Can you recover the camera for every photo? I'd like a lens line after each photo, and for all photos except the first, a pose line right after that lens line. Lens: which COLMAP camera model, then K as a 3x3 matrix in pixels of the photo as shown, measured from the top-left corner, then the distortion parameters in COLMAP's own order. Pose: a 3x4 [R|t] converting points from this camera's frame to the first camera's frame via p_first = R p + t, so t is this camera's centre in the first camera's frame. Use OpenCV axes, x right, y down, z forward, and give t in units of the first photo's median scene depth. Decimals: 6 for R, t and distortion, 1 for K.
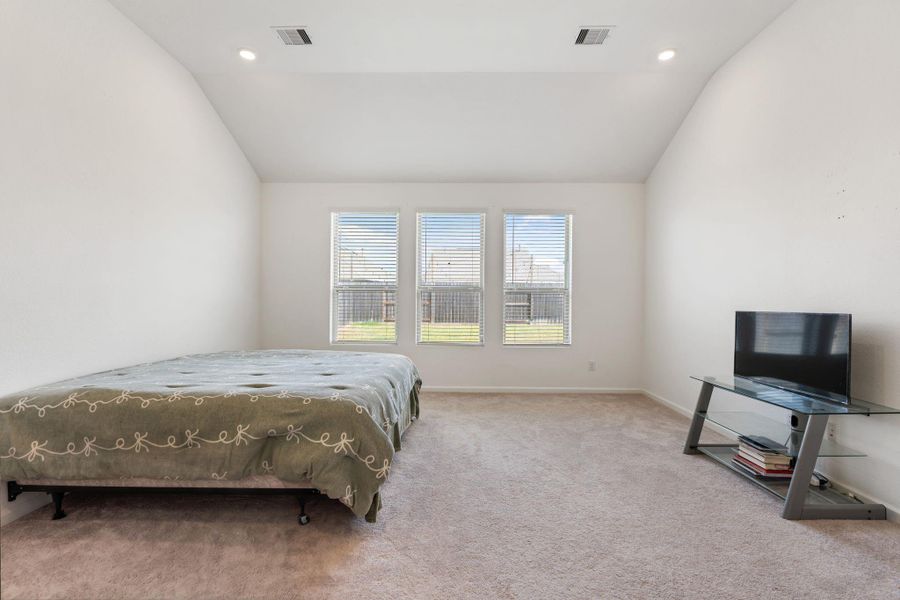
lens RADIAL K [[405.1, 0, 451.9], [0, 405.1, 290.3], [0, 0, 1]] dist [-0.007163, -0.000032]
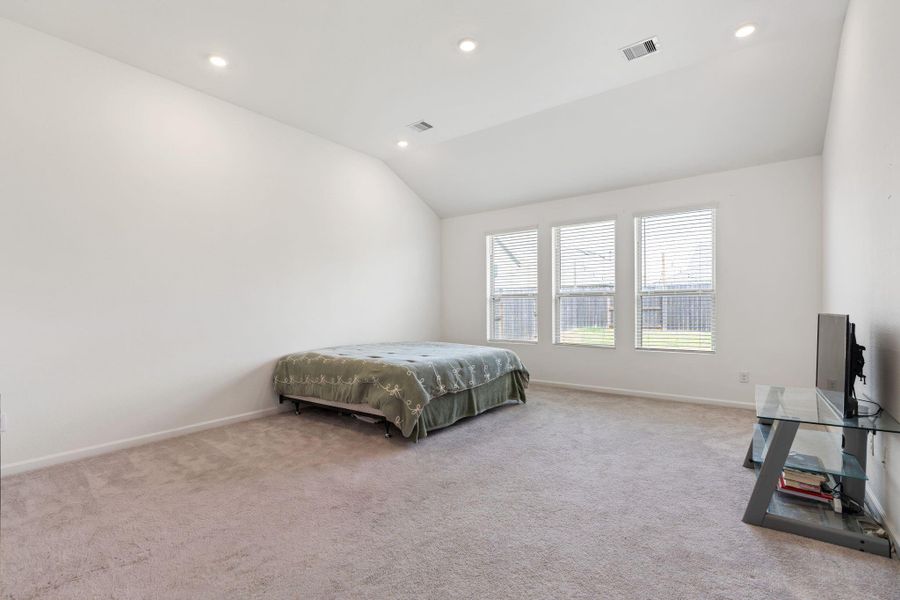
lens RADIAL K [[425.3, 0, 449.7], [0, 425.3, 293.3], [0, 0, 1]] dist [-0.004633, 0.000328]
pose [[0.800769, -0.032098, -0.598112, 0.537038], [0.028223, 0.999476, -0.015852, 0.002316], [0.598308, -0.004186, 0.801255, -0.158489]]
